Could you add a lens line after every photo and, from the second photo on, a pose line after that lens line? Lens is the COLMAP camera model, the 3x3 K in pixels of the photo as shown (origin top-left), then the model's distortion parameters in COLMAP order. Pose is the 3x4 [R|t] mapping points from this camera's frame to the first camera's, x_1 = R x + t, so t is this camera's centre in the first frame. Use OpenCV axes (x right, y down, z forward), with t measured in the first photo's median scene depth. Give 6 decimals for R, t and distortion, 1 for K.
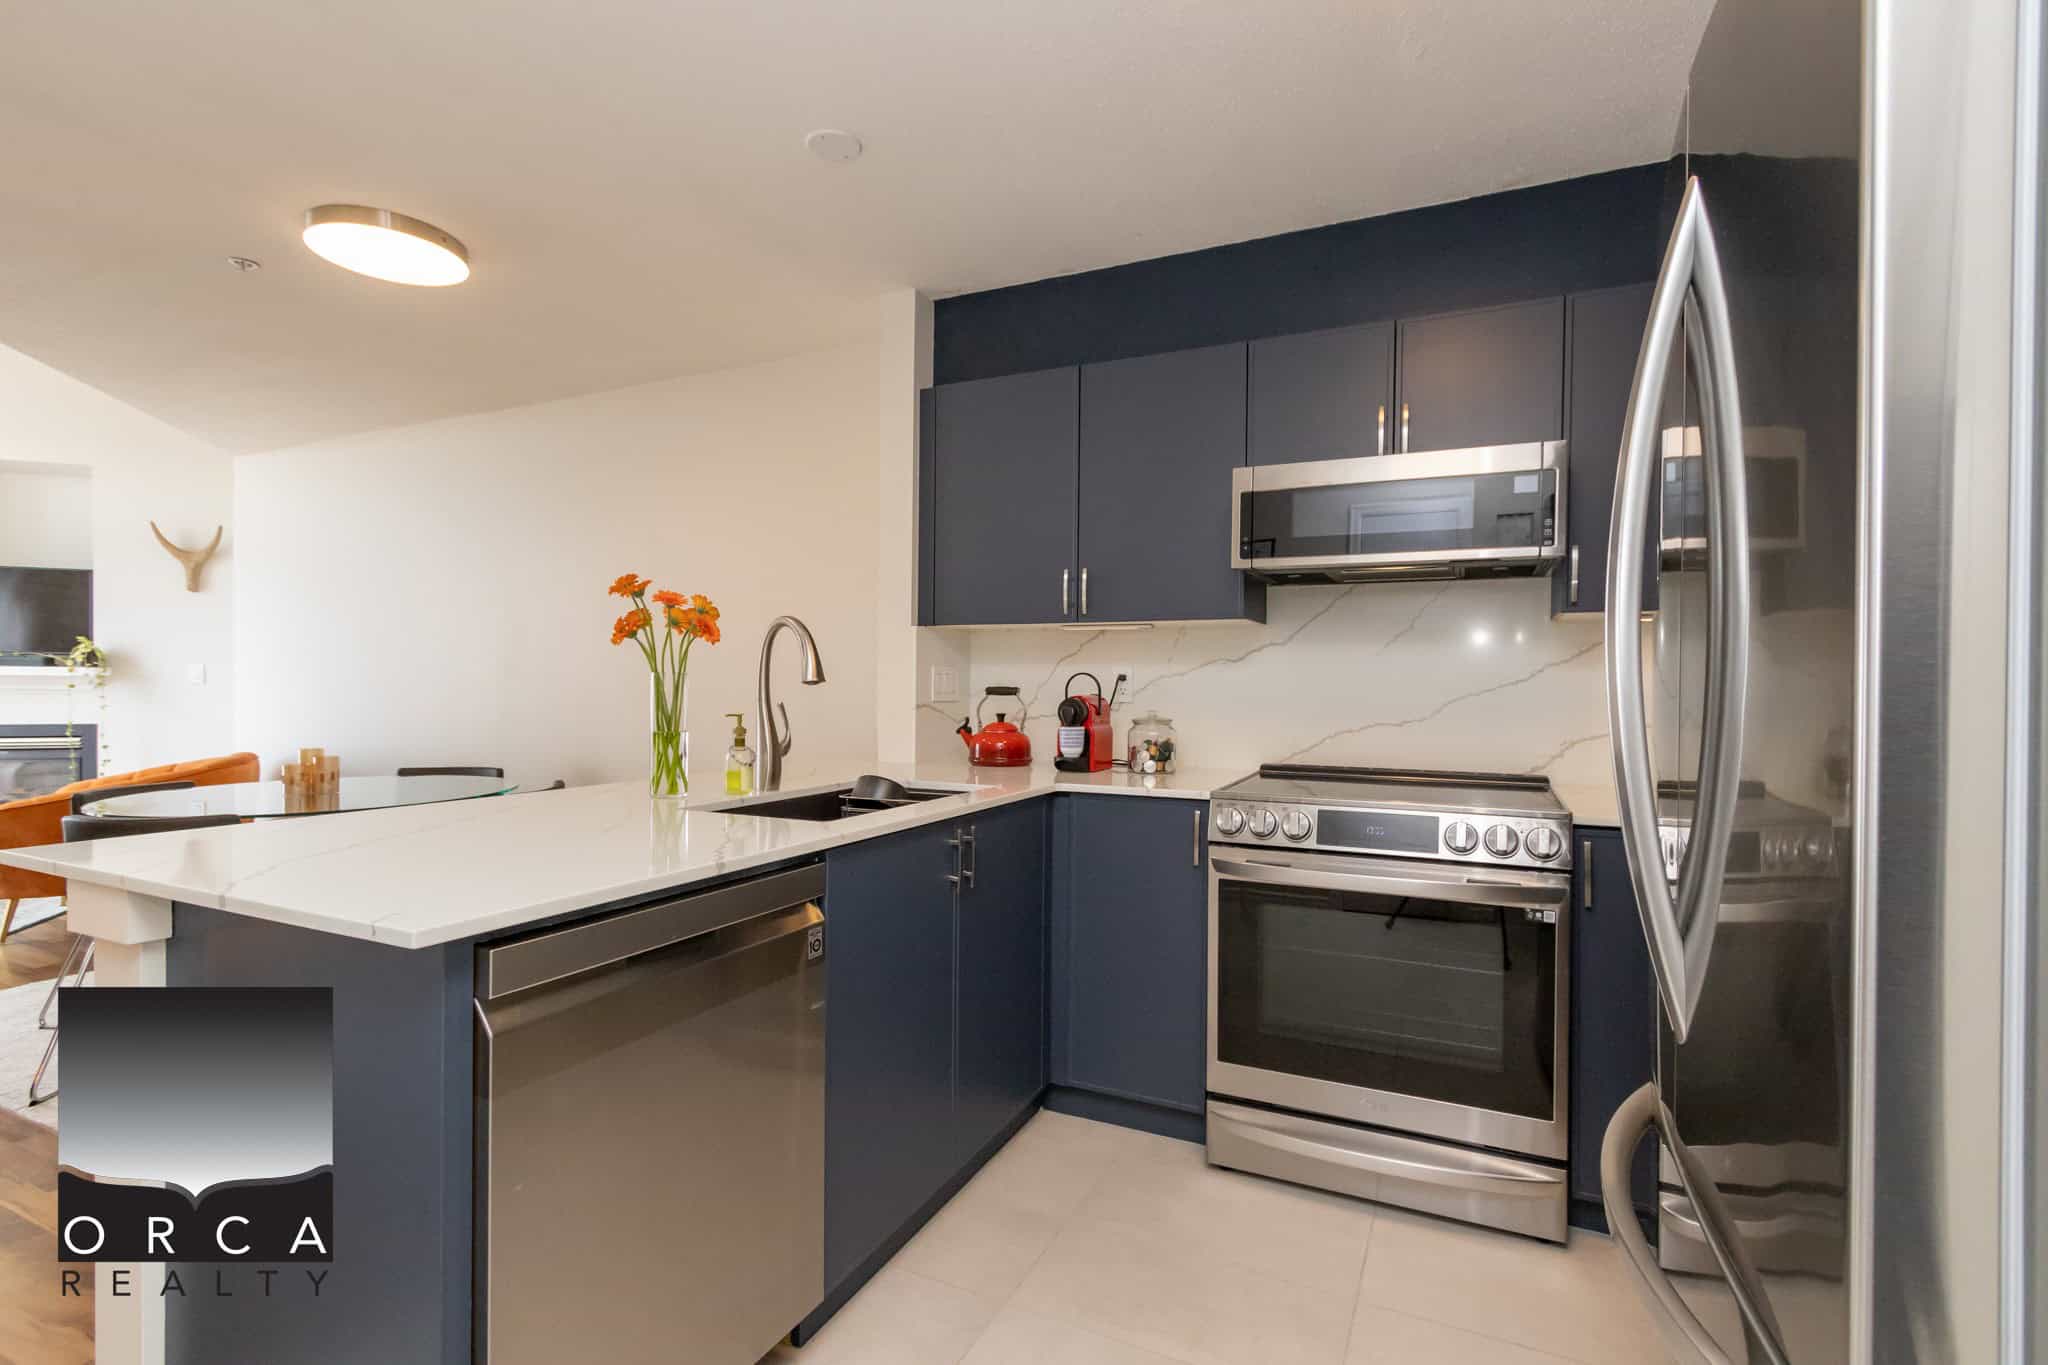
lens RADIAL K [[923.3, 0, 1025.6], [0, 923.3, 692.9], [0, 0, 1]] dist [0.001522, 0.000160]
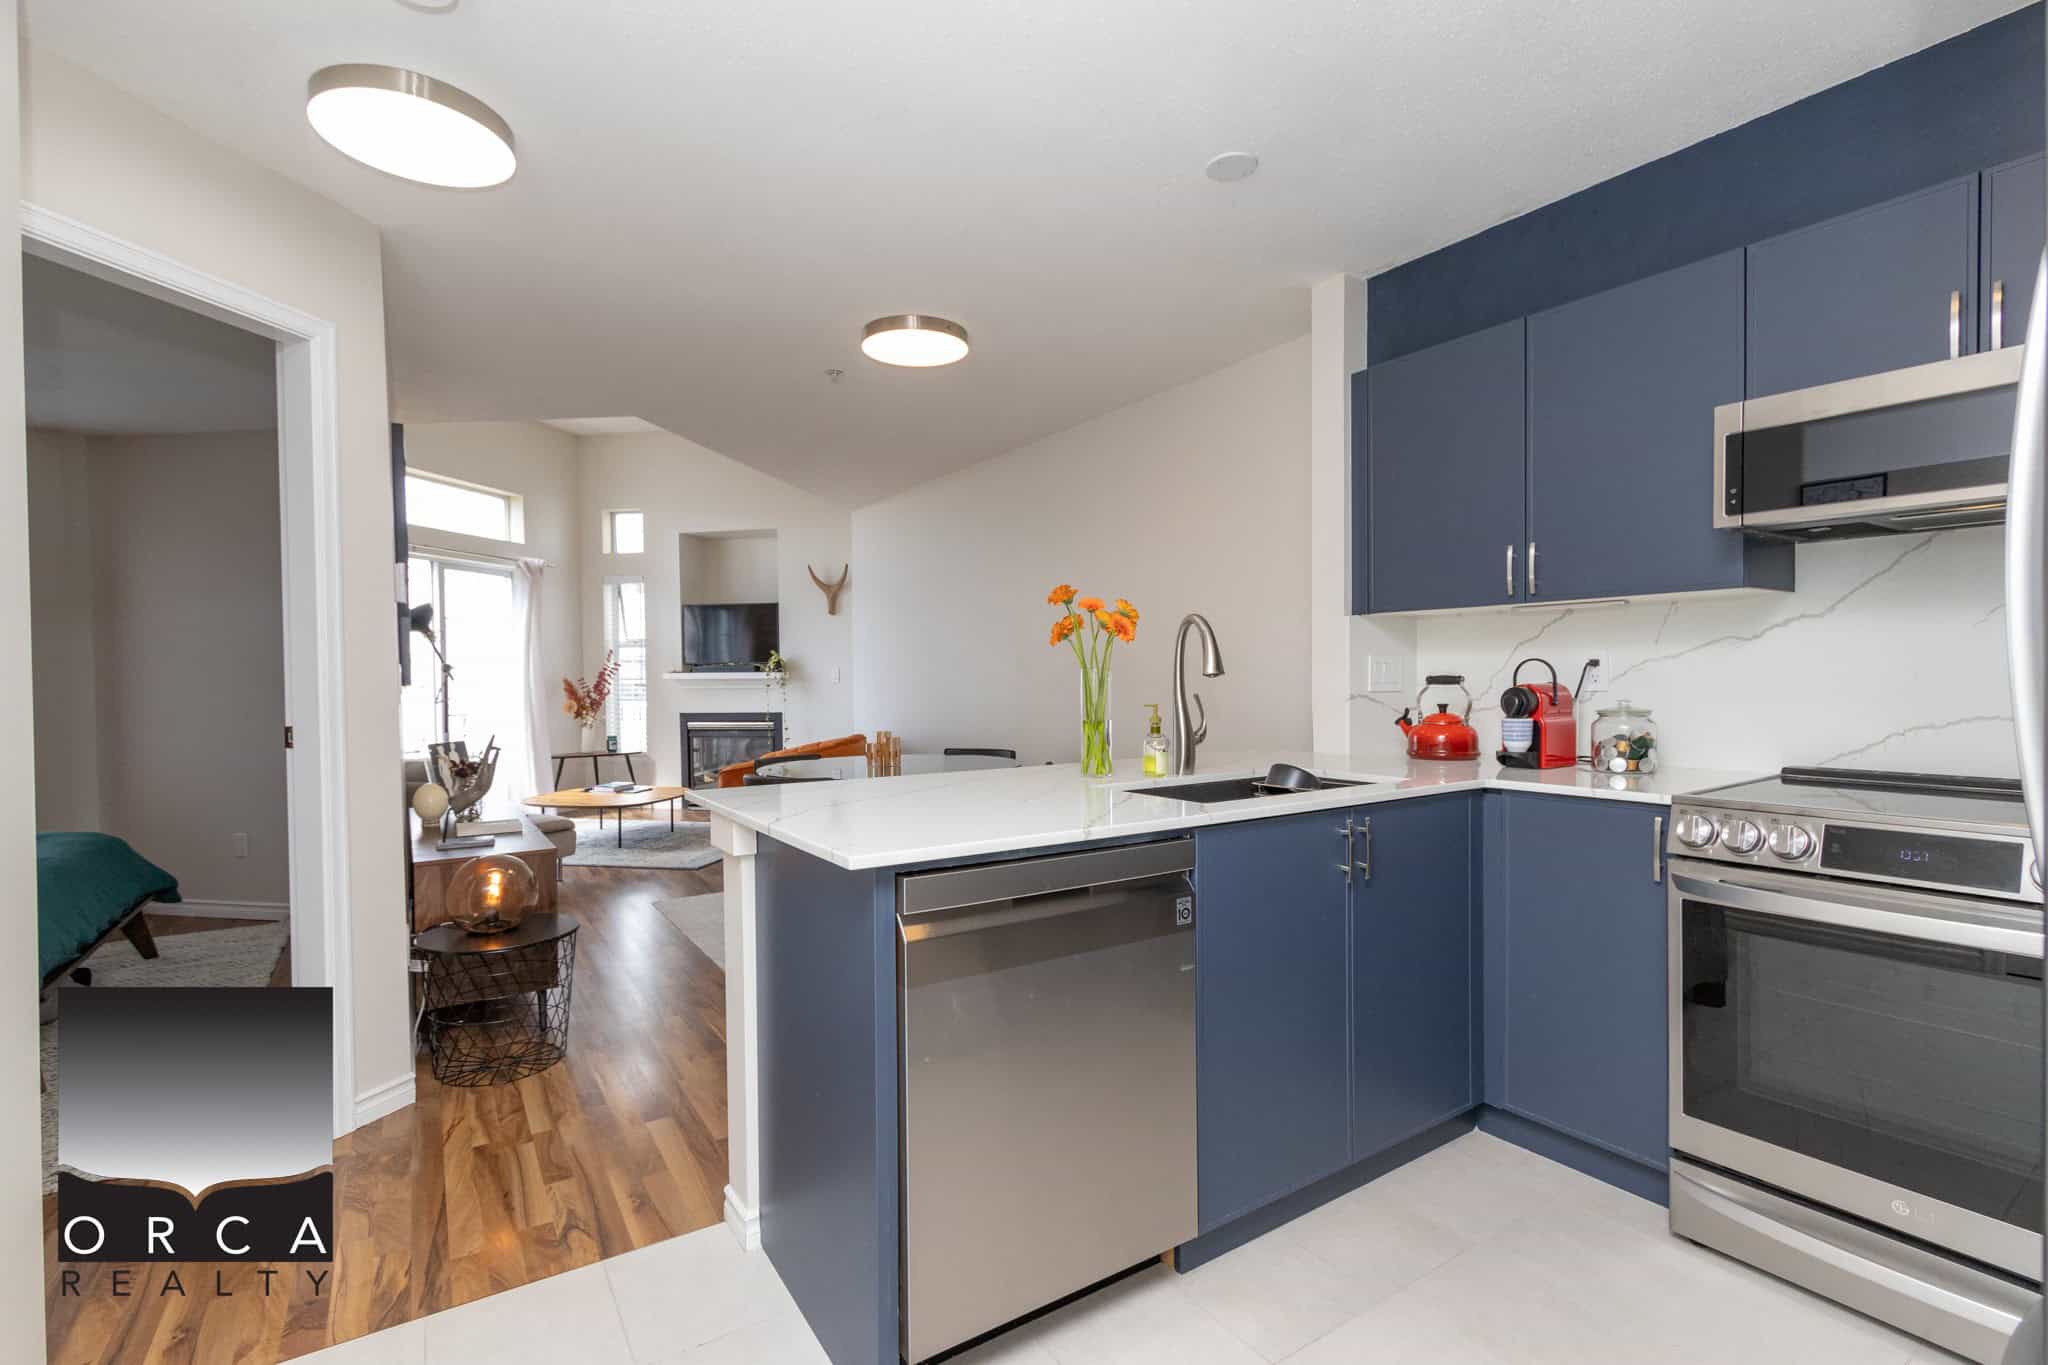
lens RADIAL K [[928.0, 0, 1039.8], [0, 928.0, 690.7], [0, 0, 1]] dist [0.001871, -0.000402]
pose [[0.858637, -0.008493, -0.512513, 0.115657], [0.012091, 0.999920, 0.003686, 0.000404], [0.512441, -0.009362, 0.858671, -0.024744]]
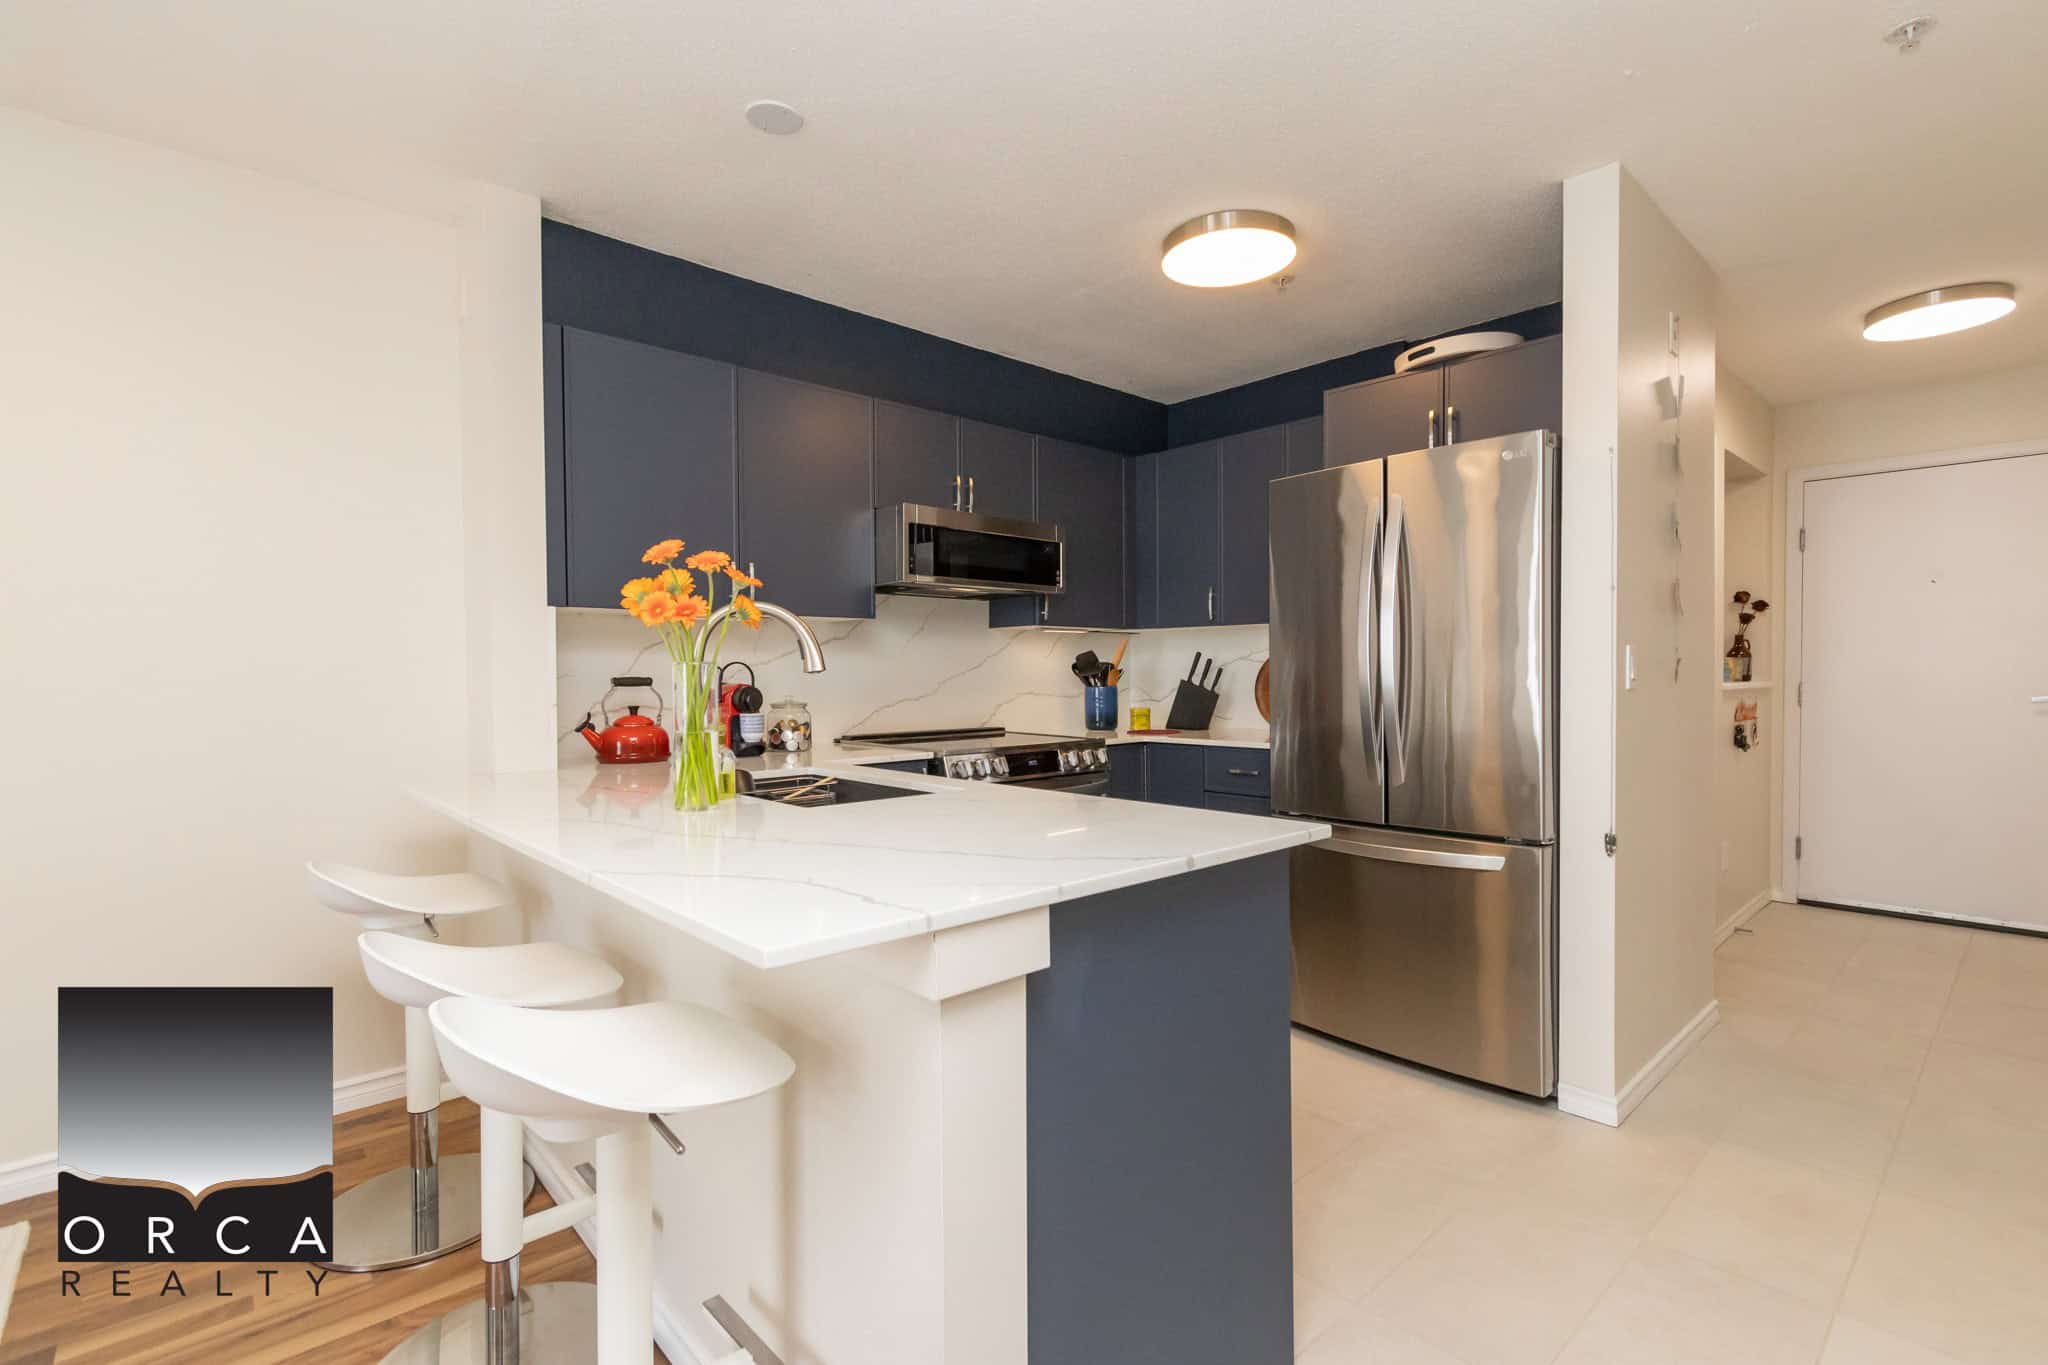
lens RADIAL K [[923.3, 0, 1025.6], [0, 923.3, 692.9], [0, 0, 1]] dist [0.001522, 0.000160]
pose [[0.391698, -0.026980, 0.919698, -0.792412], [0.029506, 0.999424, 0.016753, 0.005562], [-0.919621, 0.020574, 0.392268, 0.302104]]
